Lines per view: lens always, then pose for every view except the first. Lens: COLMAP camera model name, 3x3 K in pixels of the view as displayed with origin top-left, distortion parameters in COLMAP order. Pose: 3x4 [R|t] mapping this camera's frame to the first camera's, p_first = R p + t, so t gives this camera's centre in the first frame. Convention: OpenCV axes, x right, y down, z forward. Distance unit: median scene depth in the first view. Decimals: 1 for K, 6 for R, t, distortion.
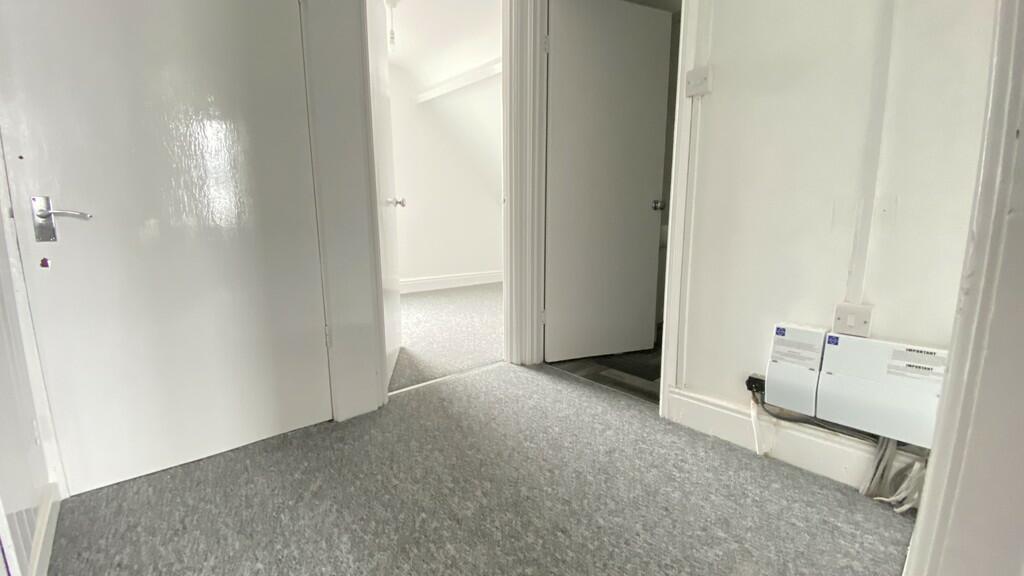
lens RADIAL K [[411.7, 0, 507.2], [0, 411.7, 289.3], [0, 0, 1]] dist [0.034396, -0.029733]
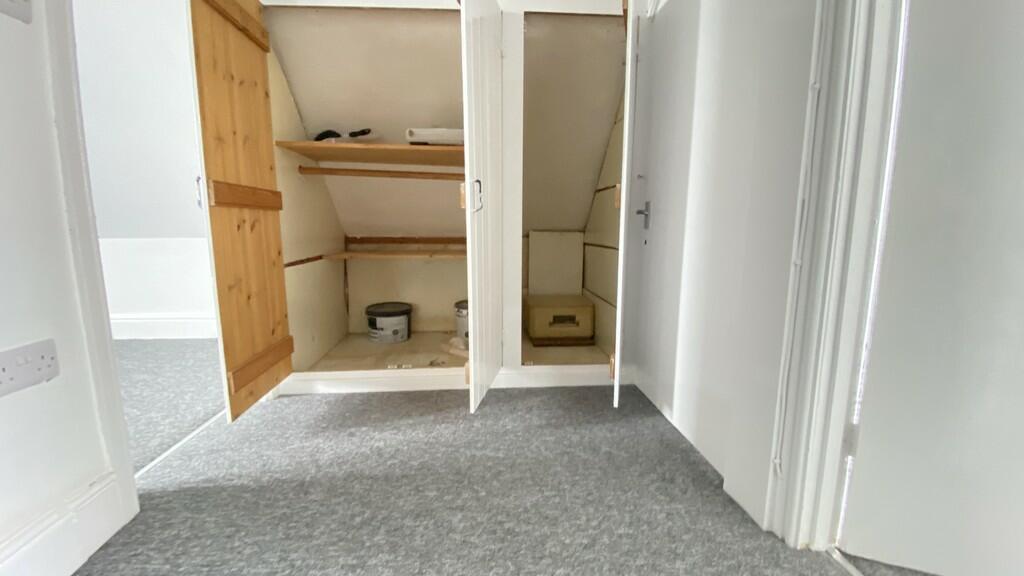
lens RADIAL K [[411.7, 0, 507.2], [0, 411.7, 289.3], [0, 0, 1]] dist [0.034396, -0.029733]
pose [[-0.616442, 0.112460, -0.779328, 0.455963], [-0.128452, 0.962127, 0.240443, -0.184461], [0.776852, 0.248325, -0.578649, 1.343491]]
